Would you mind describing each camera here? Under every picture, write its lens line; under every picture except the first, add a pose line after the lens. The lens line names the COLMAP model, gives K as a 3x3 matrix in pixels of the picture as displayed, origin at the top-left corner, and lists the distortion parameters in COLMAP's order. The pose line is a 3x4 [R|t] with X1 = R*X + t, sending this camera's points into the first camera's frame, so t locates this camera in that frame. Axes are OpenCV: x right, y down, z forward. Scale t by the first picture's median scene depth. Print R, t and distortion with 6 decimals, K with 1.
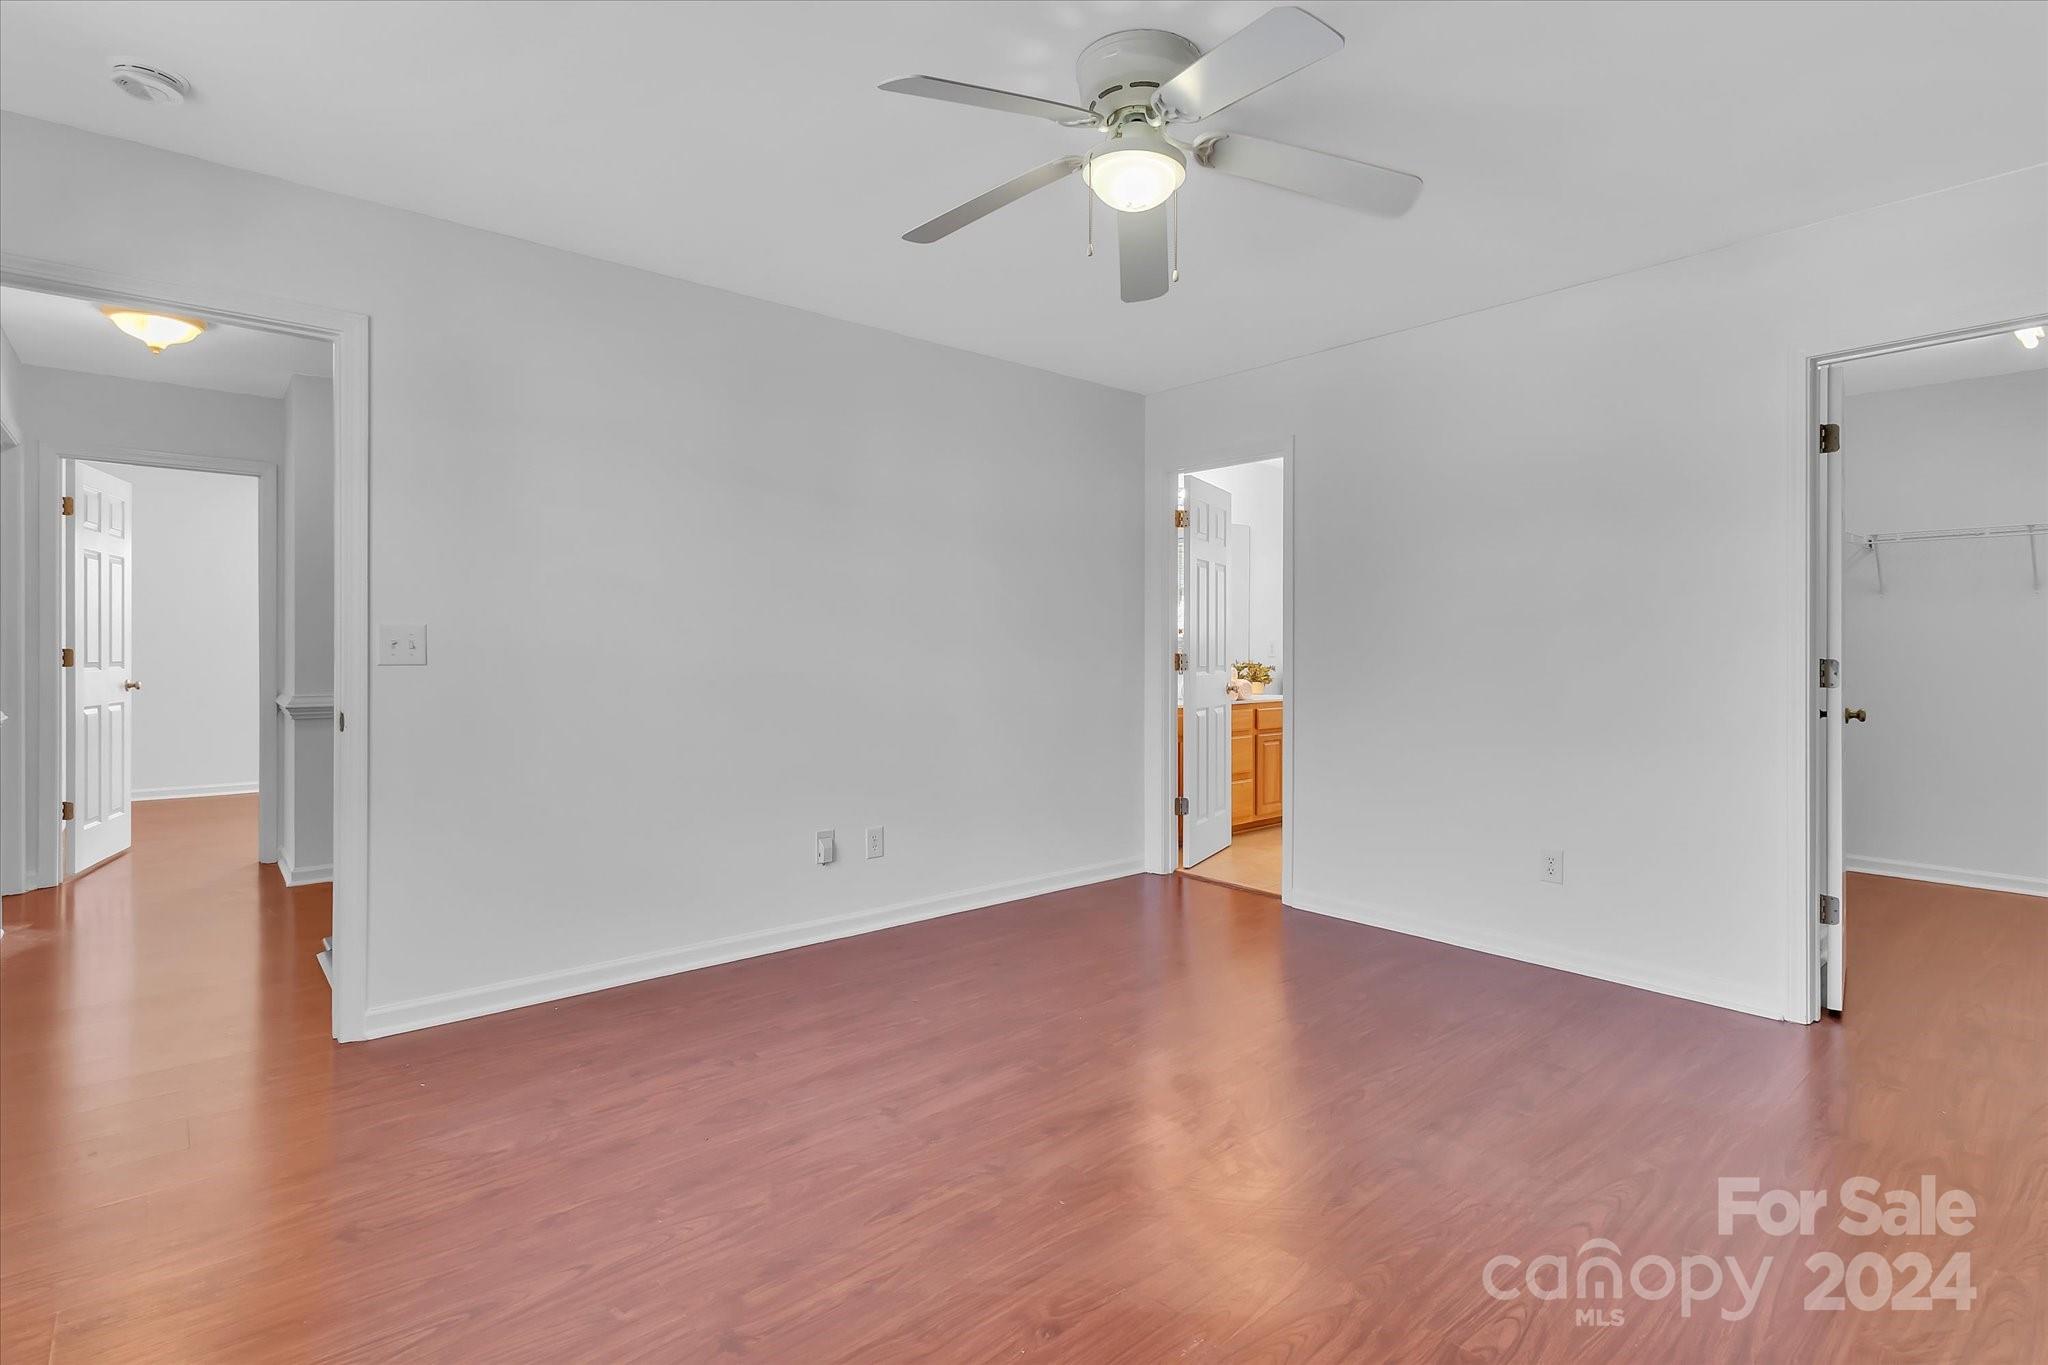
lens RADIAL K [[952.8, 0, 1027.1], [0, 952.8, 645.4], [0, 0, 1]] dist [0.002531, 0.000511]
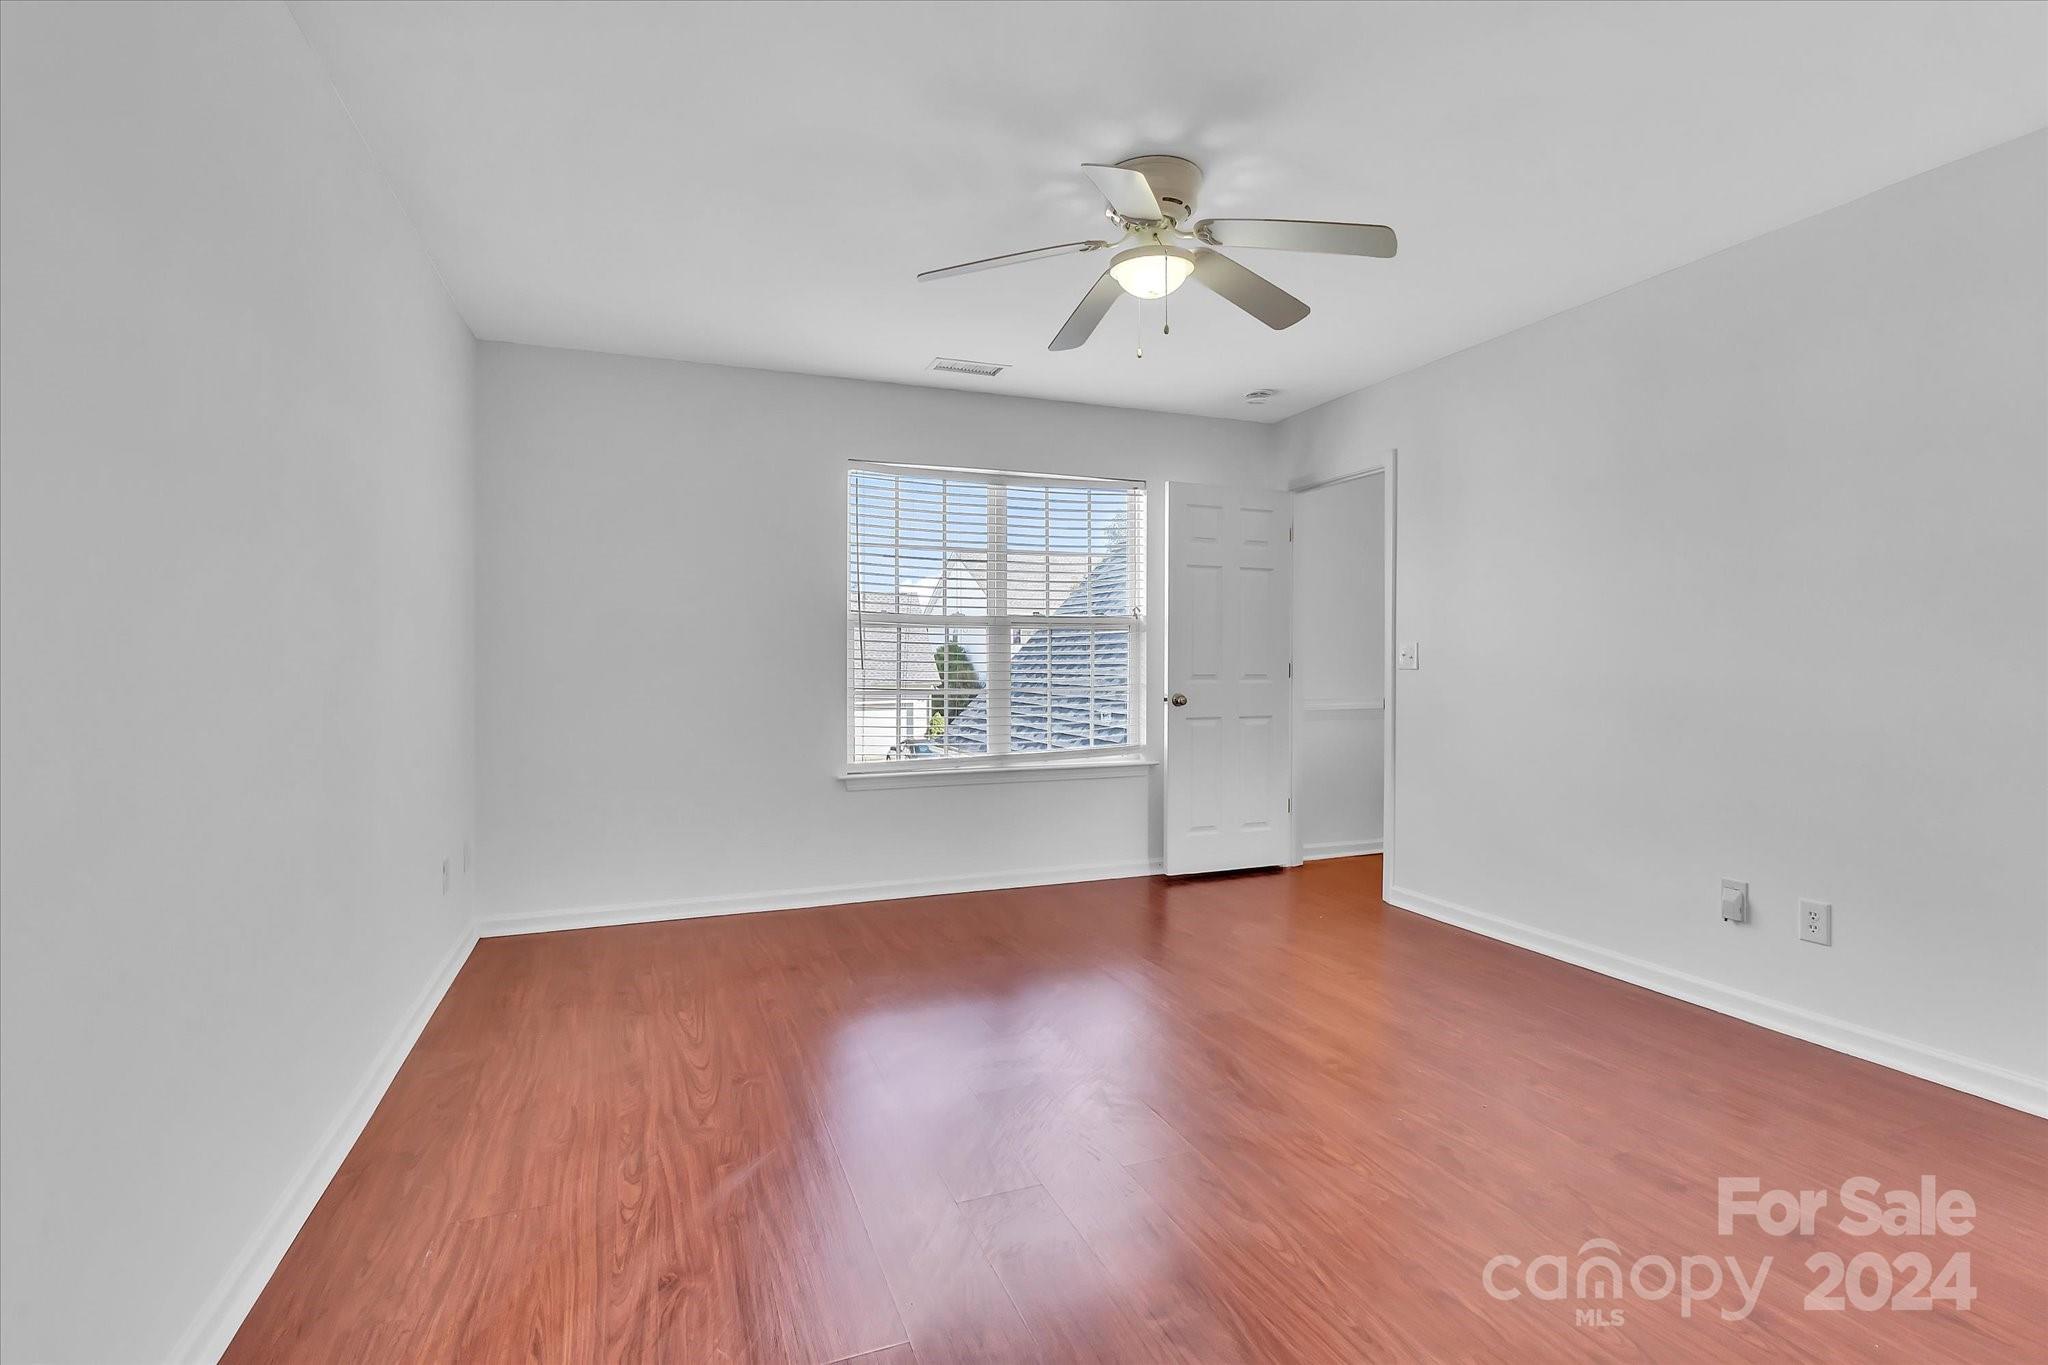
lens RADIAL K [[952.8, 0, 1027.1], [0, 952.8, 645.4], [0, 0, 1]] dist [0.002531, 0.000511]
pose [[-0.340376, -0.024802, -0.939962, 0.829631], [0.006208, 0.999571, -0.028623, 0.018908], [0.940269, -0.015578, -0.340076, 0.796008]]
